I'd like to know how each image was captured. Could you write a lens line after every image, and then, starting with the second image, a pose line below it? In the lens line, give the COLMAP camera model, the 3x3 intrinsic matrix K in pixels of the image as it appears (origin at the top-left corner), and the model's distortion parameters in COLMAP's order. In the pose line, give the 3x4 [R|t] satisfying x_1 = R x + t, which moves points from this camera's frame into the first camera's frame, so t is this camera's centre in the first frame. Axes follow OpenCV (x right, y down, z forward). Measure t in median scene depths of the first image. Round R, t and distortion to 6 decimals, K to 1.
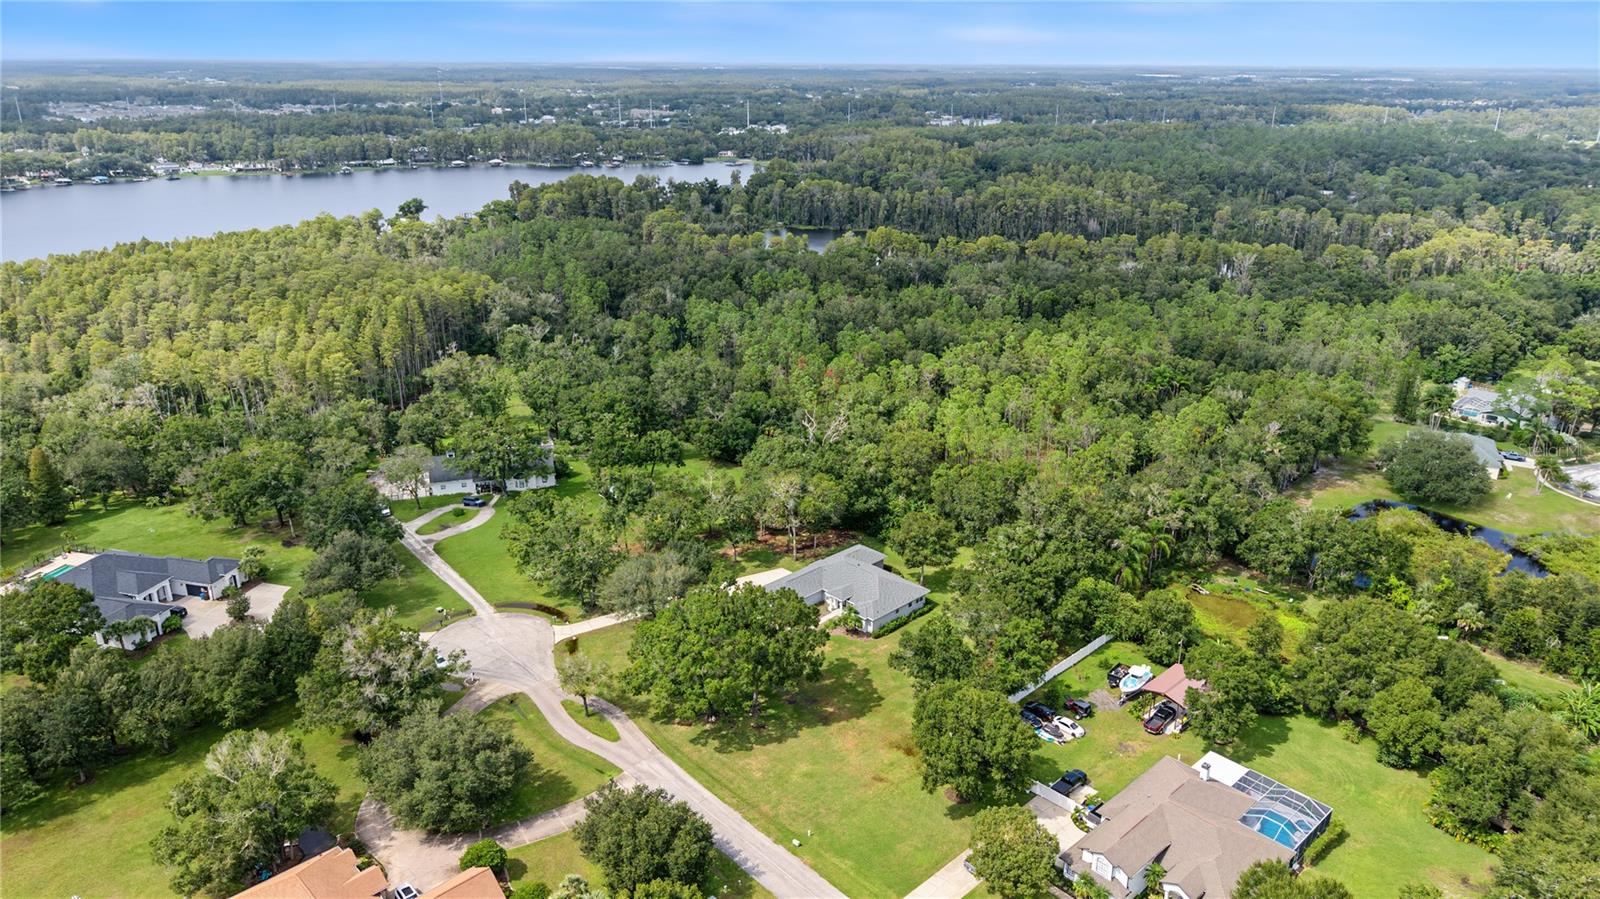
lens RADIAL K [[1017.9, 0, 800.0], [0, 1017.9, 449.5], [0, 0, 1]] dist [0.006895, -0.004397]
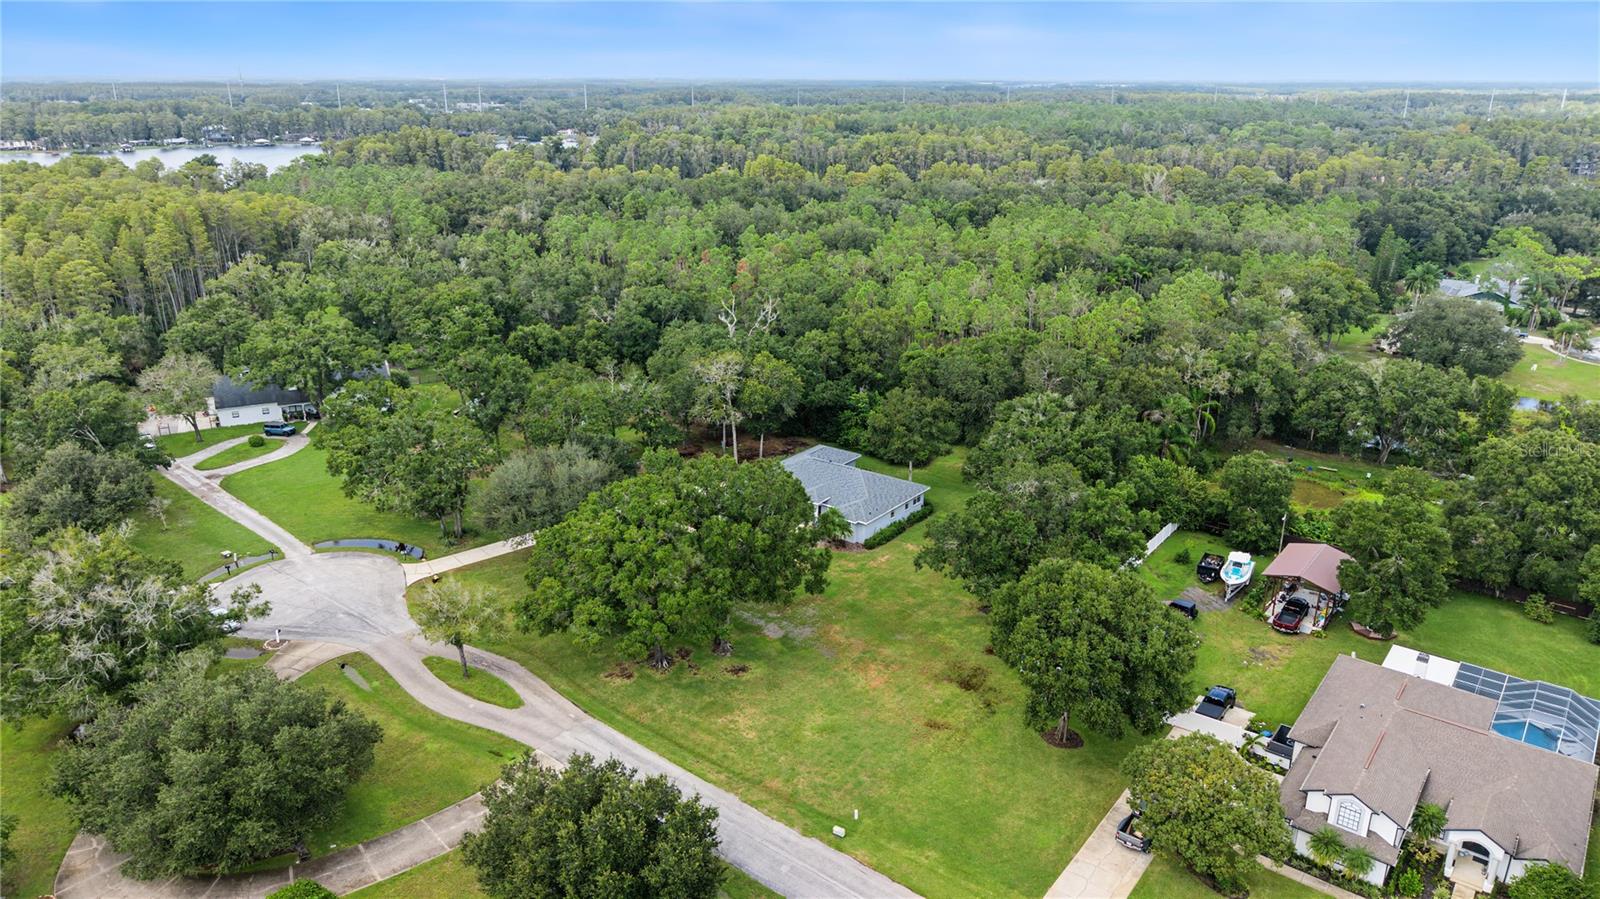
lens RADIAL K [[1017.9, 0, 800.0], [0, 1017.9, 449.5], [0, 0, 1]] dist [0.006895, -0.004397]
pose [[0.987944, -0.046037, 0.147807, -0.082822], [0.047448, 0.998855, -0.006033, 0.123575], [-0.147360, 0.012974, 0.988998, 0.306527]]
